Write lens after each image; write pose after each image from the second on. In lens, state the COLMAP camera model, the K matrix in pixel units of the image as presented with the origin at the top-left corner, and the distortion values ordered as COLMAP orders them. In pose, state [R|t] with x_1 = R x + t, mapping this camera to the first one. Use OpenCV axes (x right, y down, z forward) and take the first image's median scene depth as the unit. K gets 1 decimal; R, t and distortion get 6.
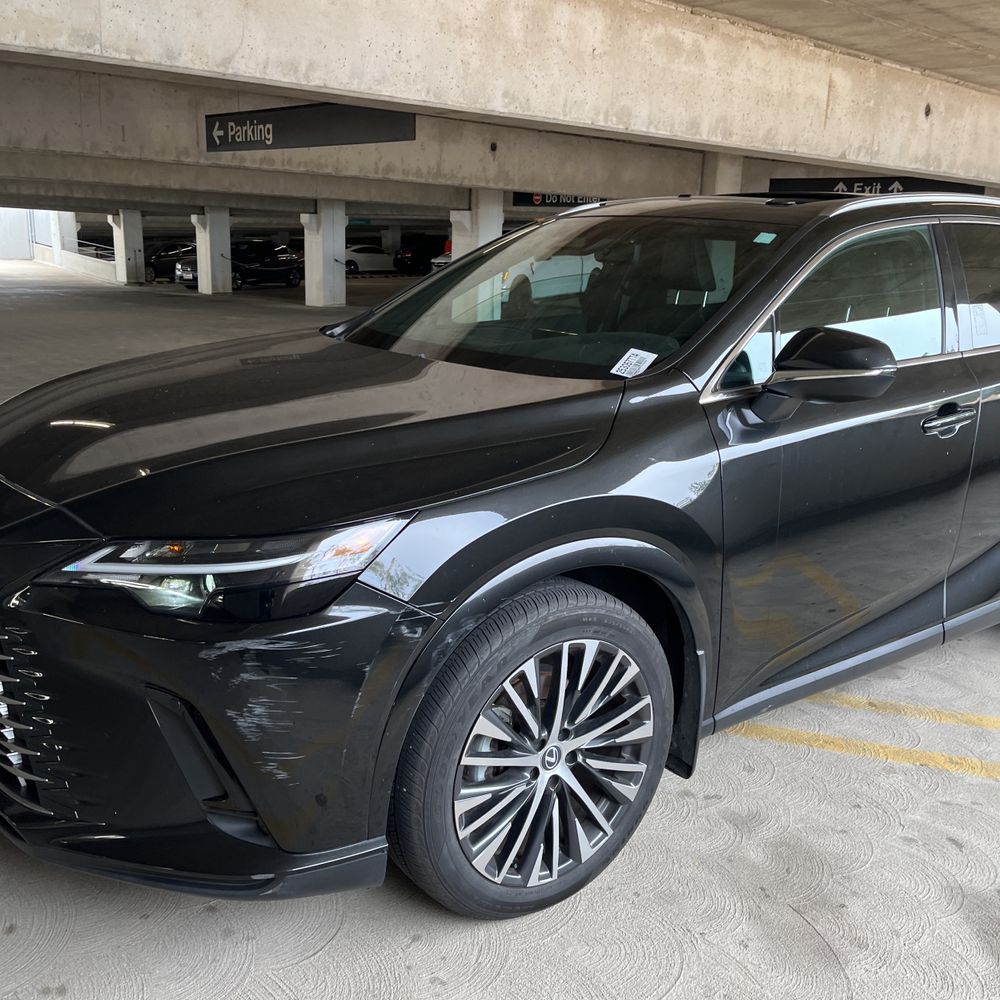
lens RADIAL K [[1039.4, 0, 501.3], [0, 1039.4, 498.7], [0, 0, 1]] dist [0.031395, 0.000000]
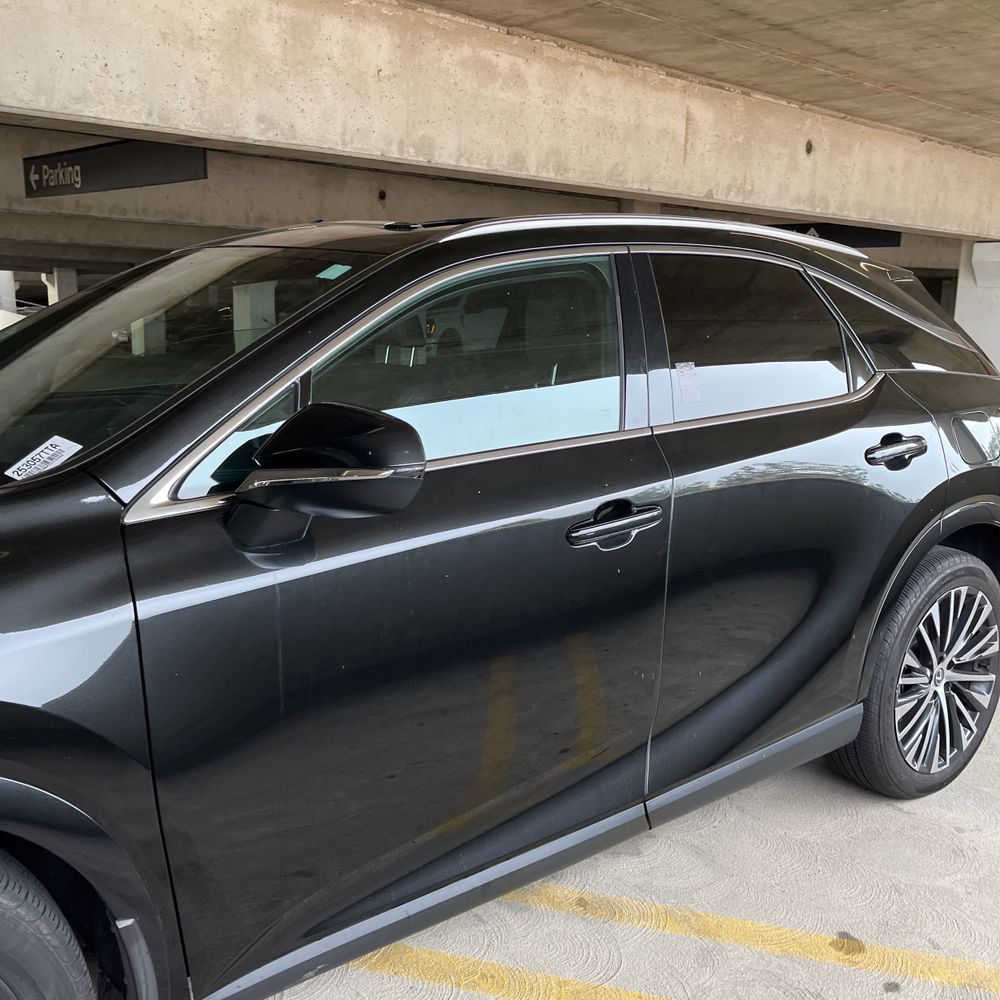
lens RADIAL K [[1039.4, 0, 495.9], [0, 1039.4, 503.3], [0, 0, 1]] dist [0.031395, 0.000000]
pose [[0.999862, -0.013137, 0.010121, 0.159693], [0.013593, 0.998831, -0.046394, -0.027480], [-0.009499, 0.046525, 0.998872, 0.139489]]
